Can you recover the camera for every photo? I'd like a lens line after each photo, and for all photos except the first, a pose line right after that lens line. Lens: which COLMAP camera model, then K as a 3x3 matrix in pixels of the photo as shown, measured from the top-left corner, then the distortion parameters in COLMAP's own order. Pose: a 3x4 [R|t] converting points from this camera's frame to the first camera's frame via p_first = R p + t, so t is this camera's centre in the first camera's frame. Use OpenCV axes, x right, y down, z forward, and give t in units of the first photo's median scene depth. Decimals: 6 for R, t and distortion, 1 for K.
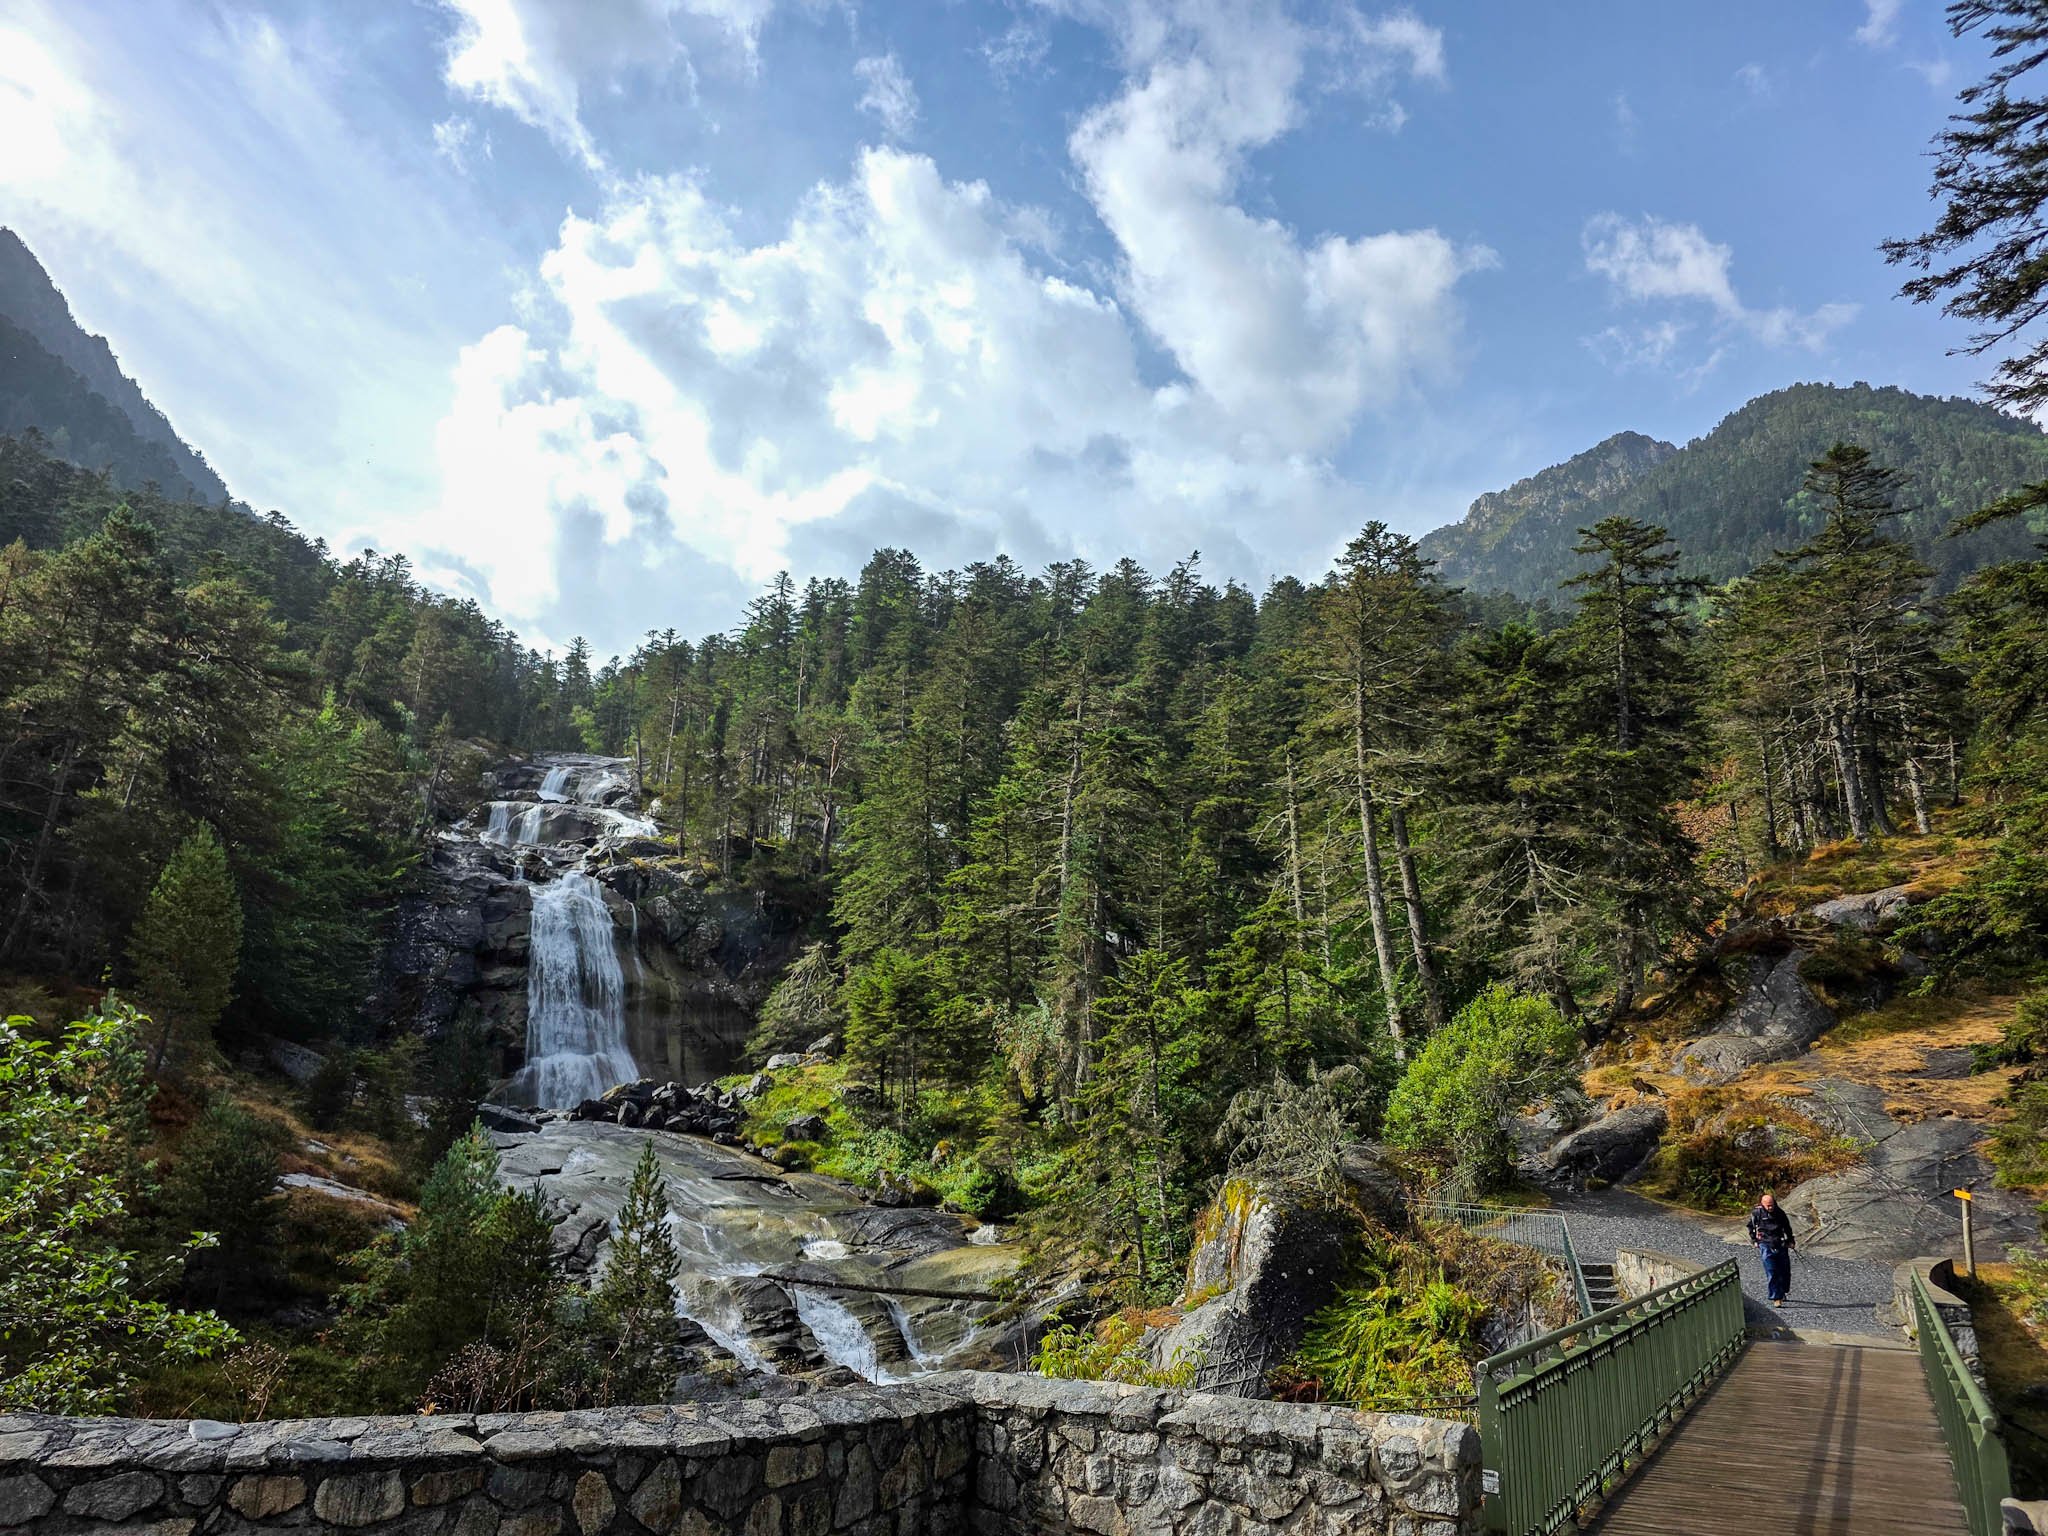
lens RADIAL K [[1370.8, 0, 1053.6], [0, 1370.8, 776.3], [0, 0, 1]] dist [0.038322, -0.023427]
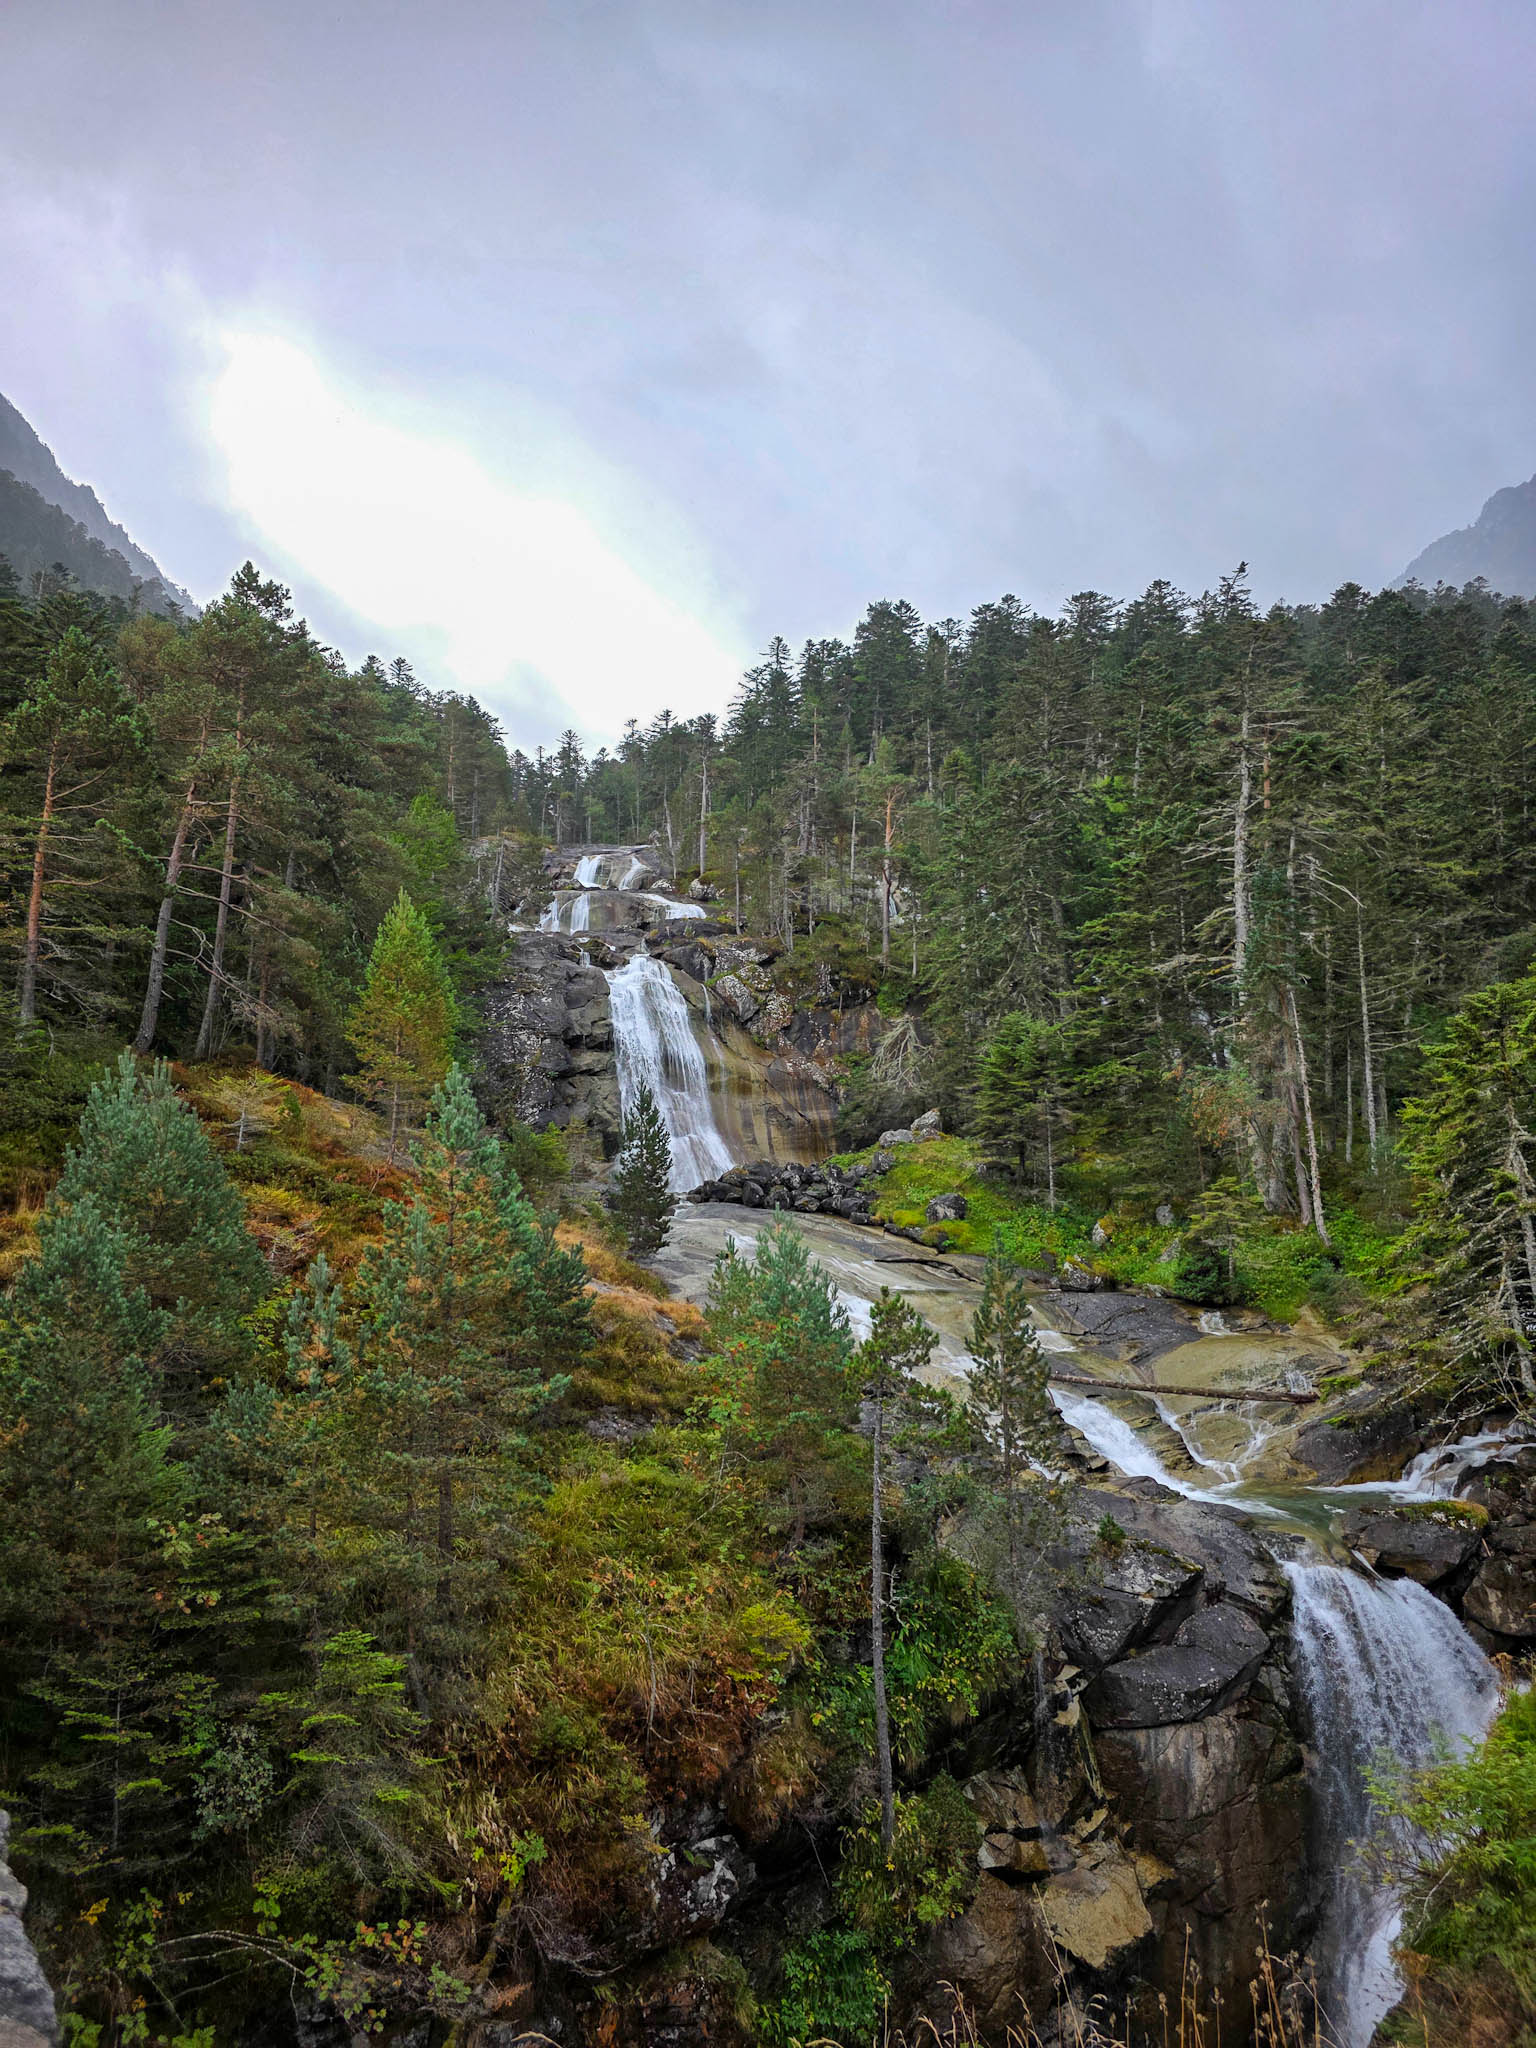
lens RADIAL K [[1370.8, 0, 761.8], [0, 1370.8, 1067.2], [0, 0, 1]] dist [0.038322, -0.023427]
pose [[0.980426, -0.037696, -0.193246, -0.093767], [0.066889, 0.986895, 0.146847, 0.012961], [0.185178, -0.156898, 0.970099, 0.067976]]
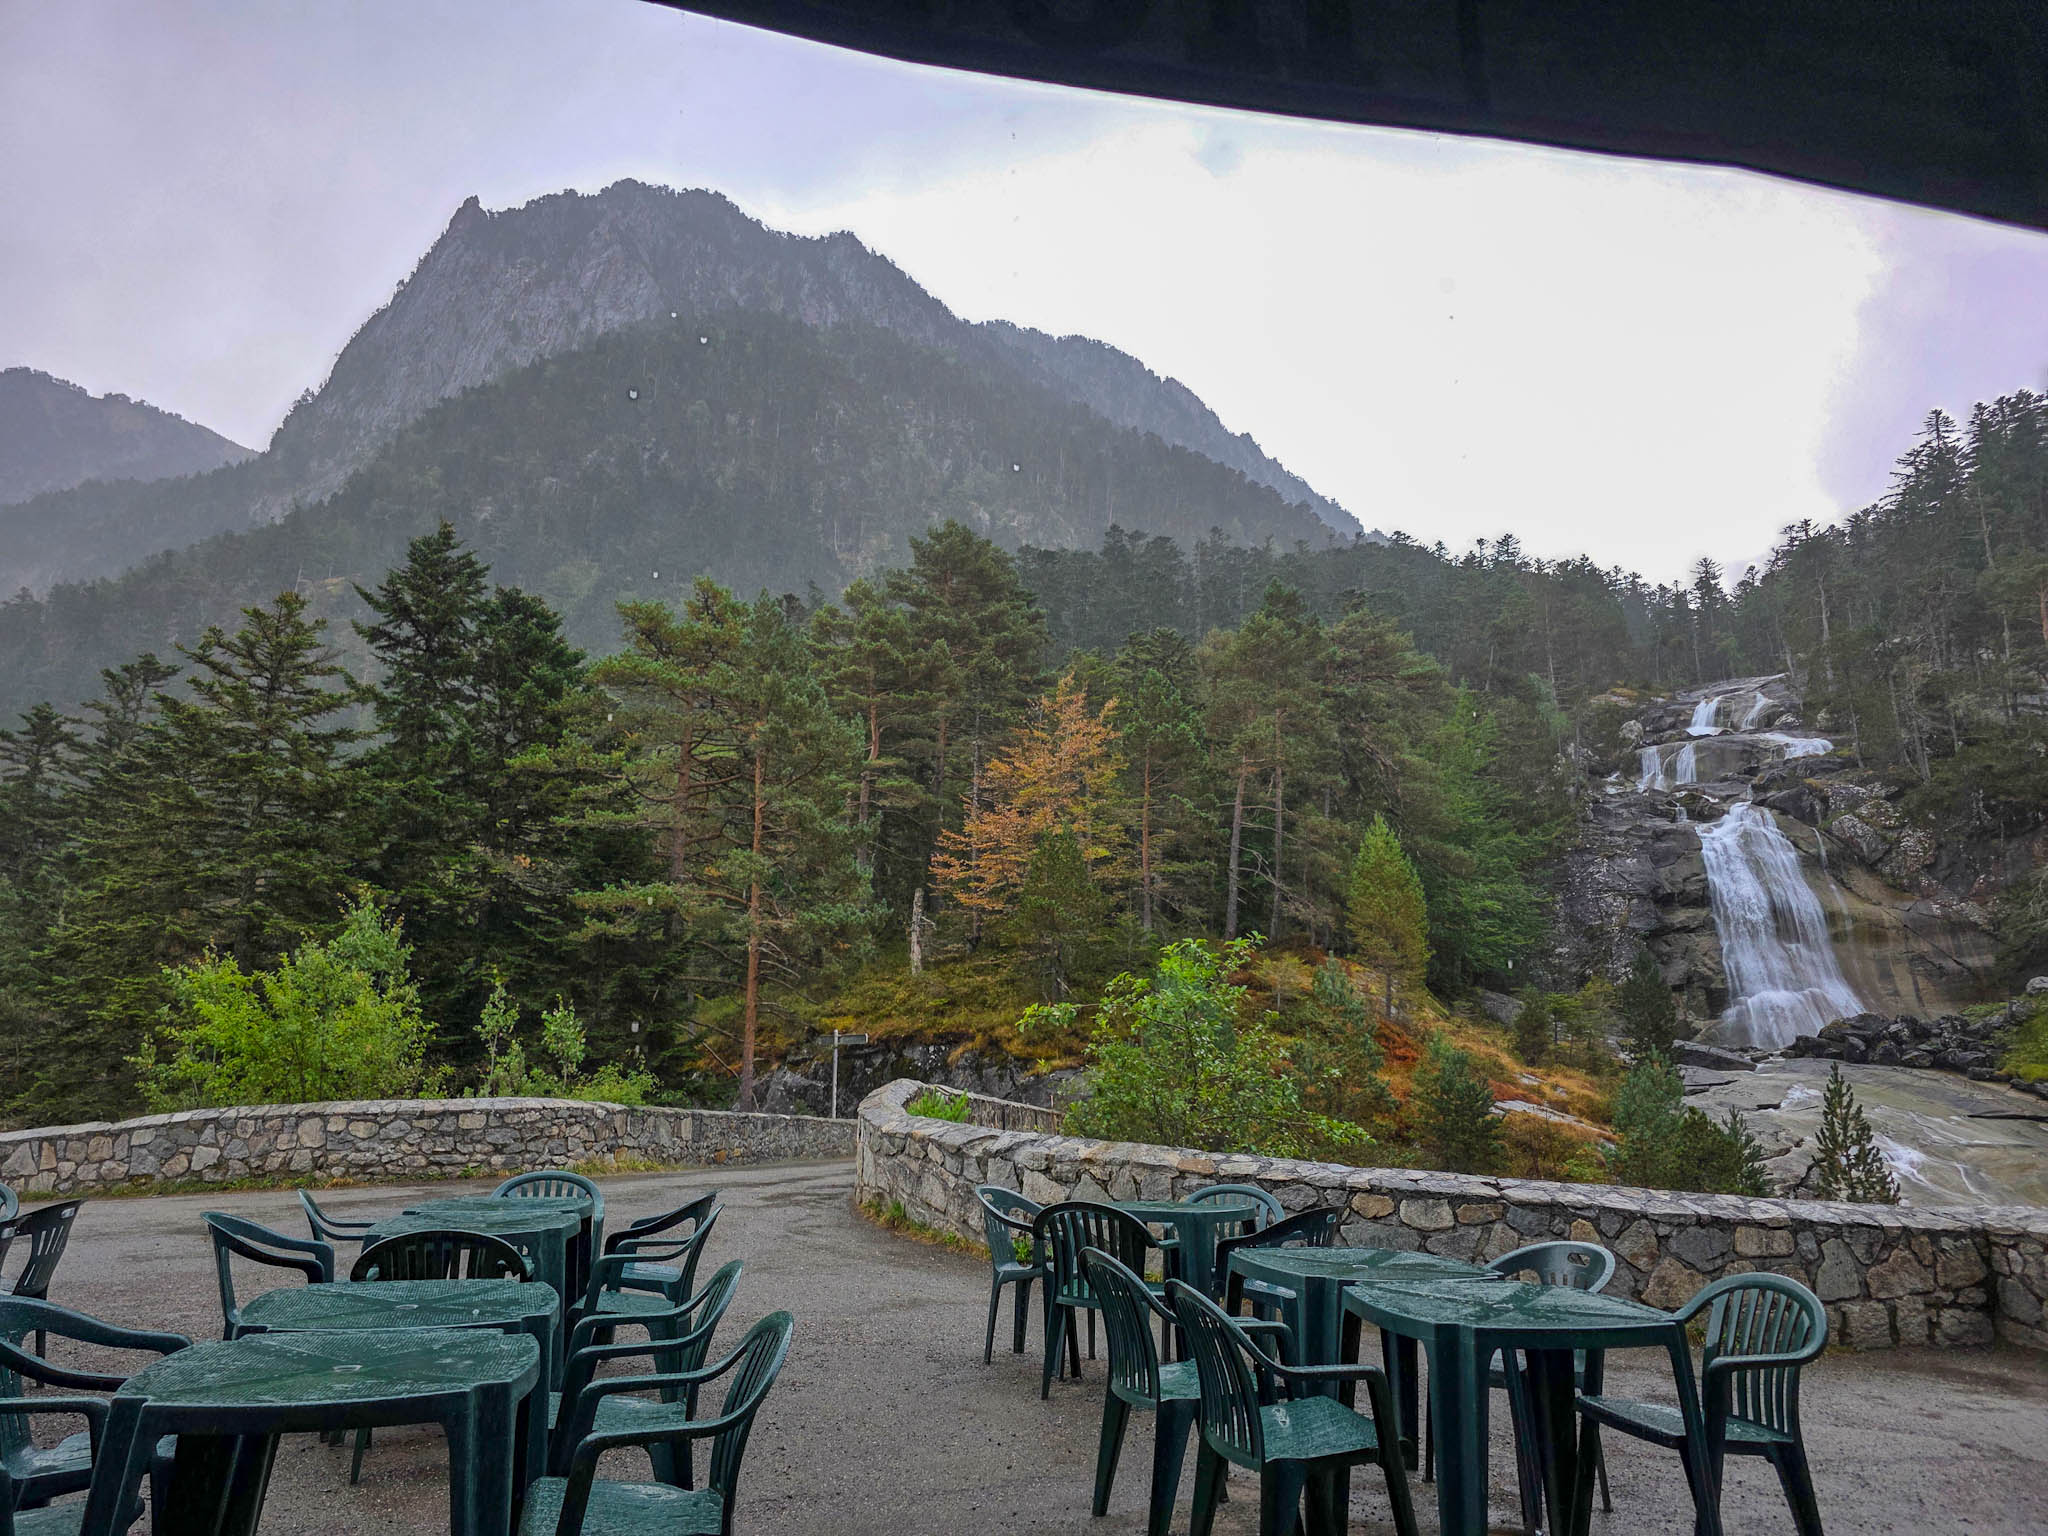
lens RADIAL K [[1370.8, 0, 1007.1], [0, 1370.8, 778.5], [0, 0, 1]] dist [0.038322, -0.023427]
pose [[0.658677, -0.179137, -0.730791, 0.025149], [0.204828, 0.977255, -0.054937, 0.000949], [0.724010, -0.113500, 0.680387, -0.021734]]
